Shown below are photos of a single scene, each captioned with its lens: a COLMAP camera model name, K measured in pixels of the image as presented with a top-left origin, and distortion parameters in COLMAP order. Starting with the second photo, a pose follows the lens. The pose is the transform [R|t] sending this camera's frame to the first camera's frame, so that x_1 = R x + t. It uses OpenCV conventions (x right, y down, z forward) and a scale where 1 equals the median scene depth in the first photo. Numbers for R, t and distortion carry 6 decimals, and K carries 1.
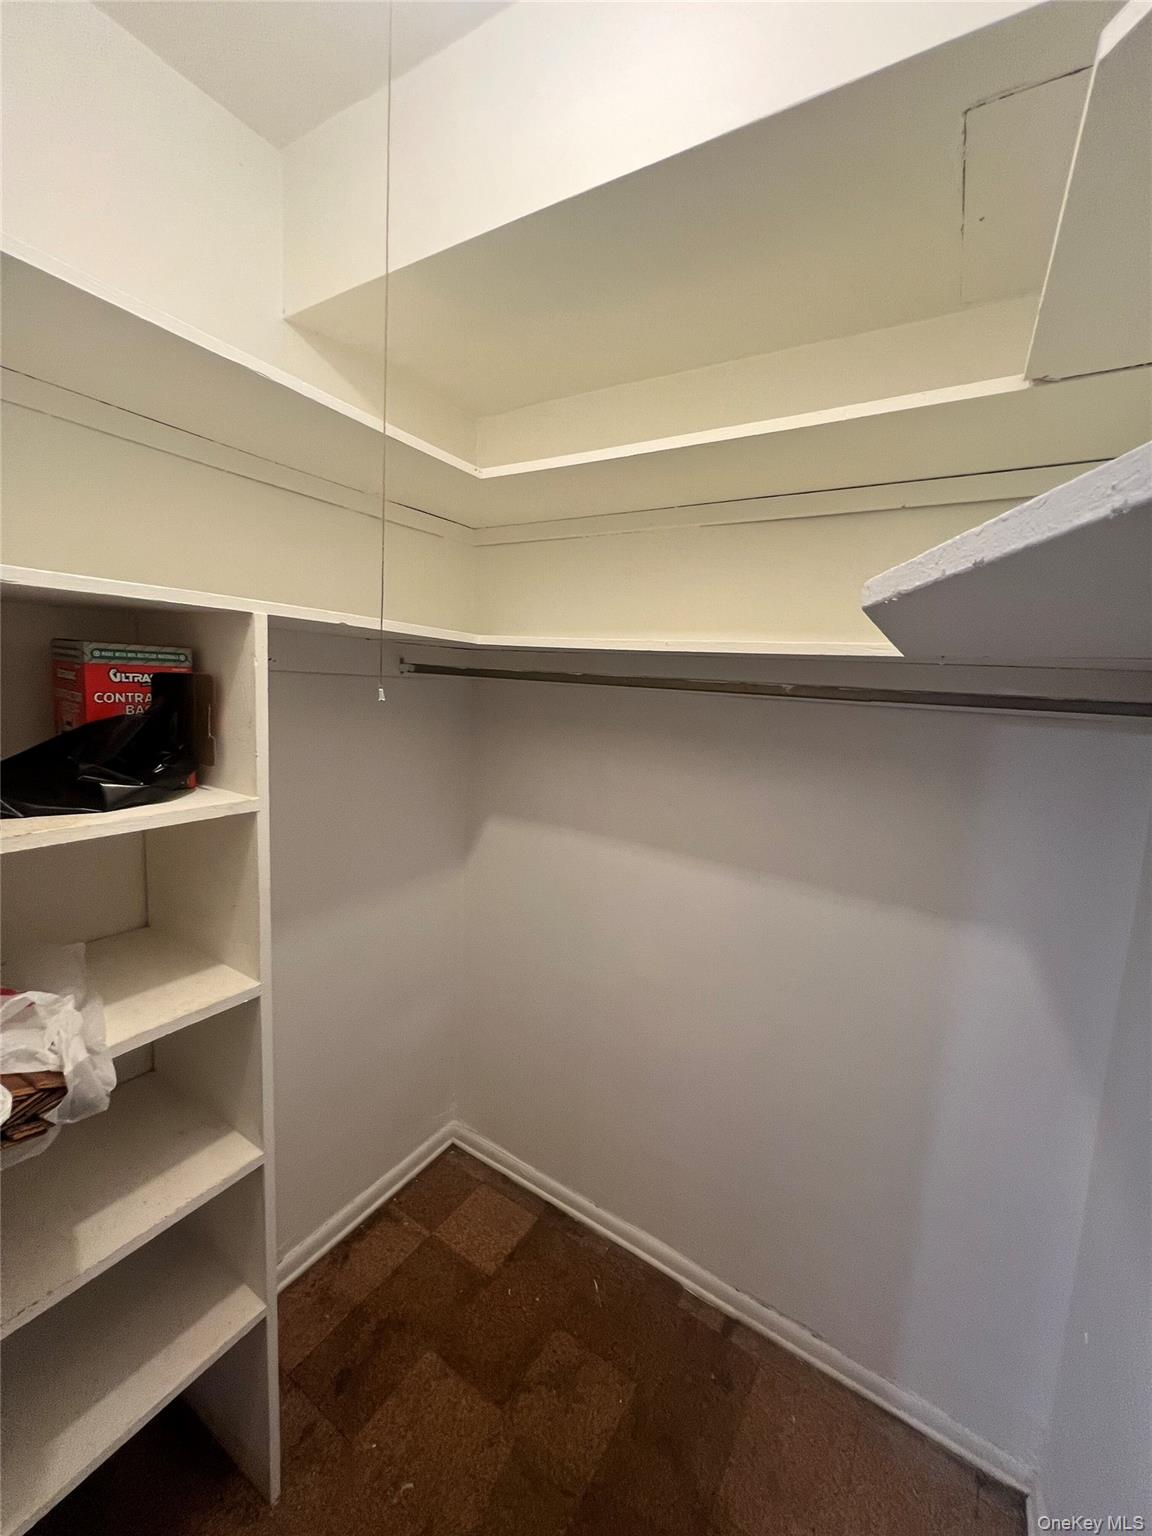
lens RADIAL K [[615.5, 0, 578.4], [0, 615.5, 764.5], [0, 0, 1]] dist [-0.004238, 0.001376]
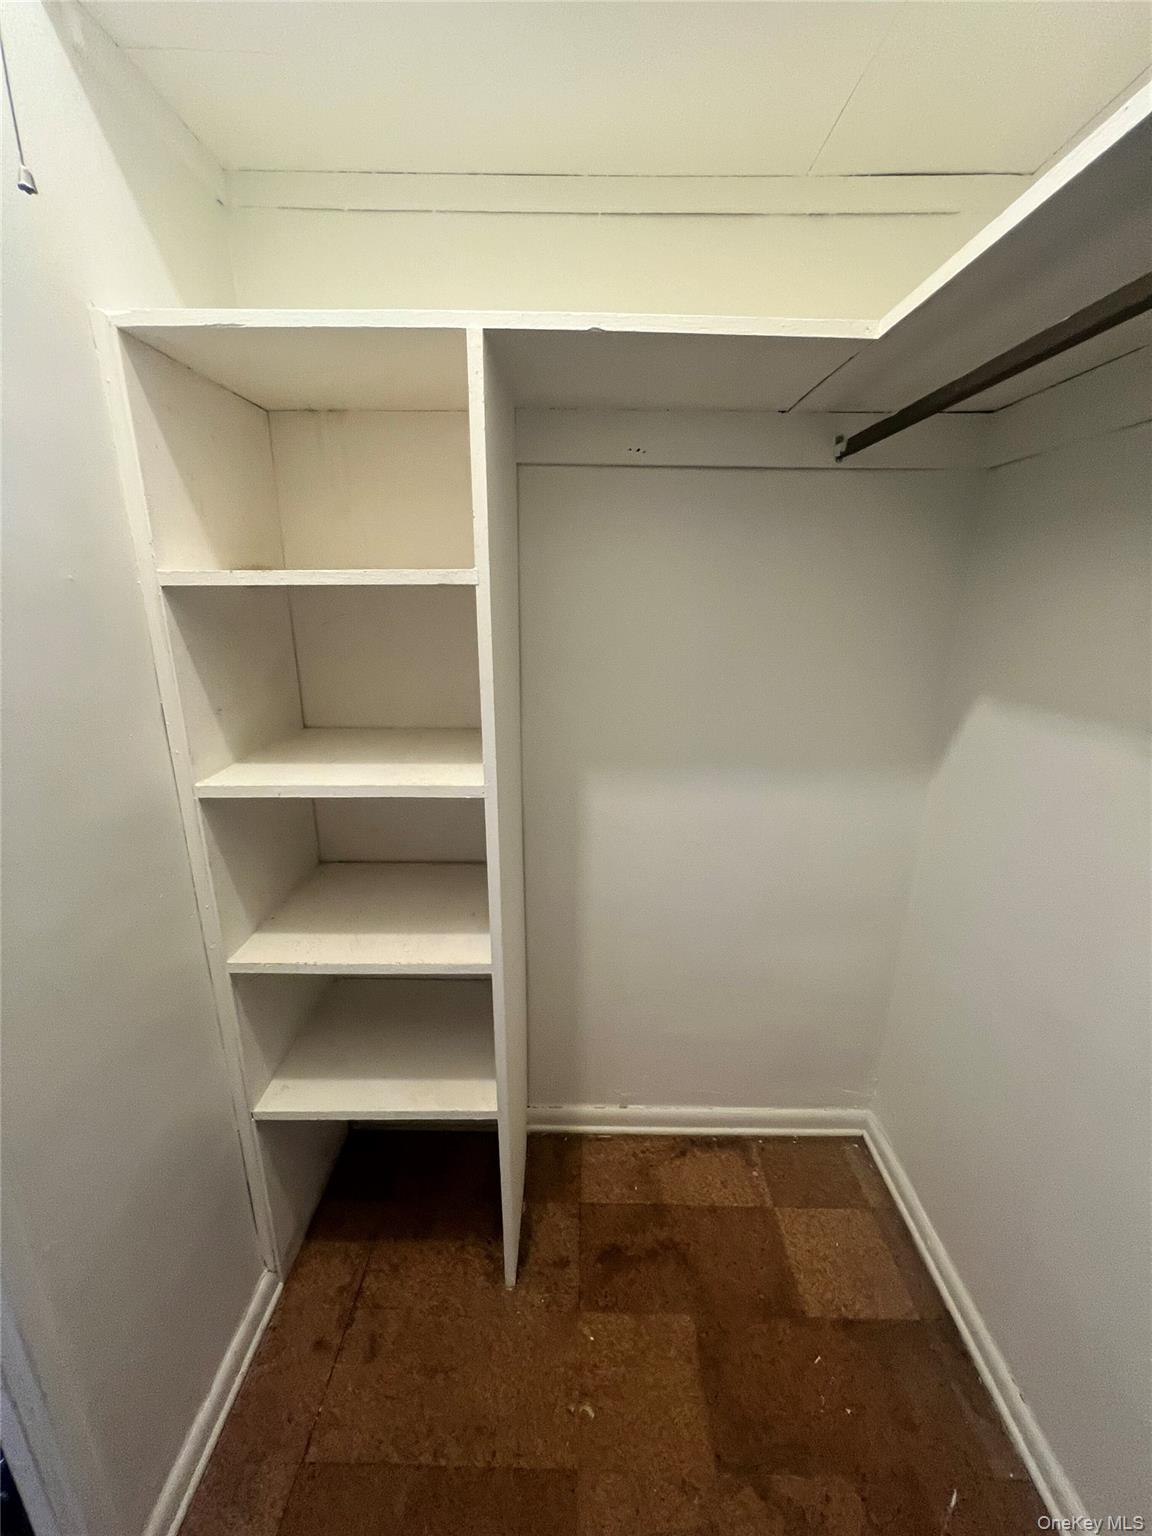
lens RADIAL K [[615.5, 0, 578.7], [0, 615.5, 762.3], [0, 0, 1]] dist [-0.004238, 0.001376]
pose [[0.523789, 0.189714, -0.830454, 0.190547], [-0.098090, 0.981833, 0.162428, 0.097246], [0.846182, -0.003618, 0.532882, 0.384326]]
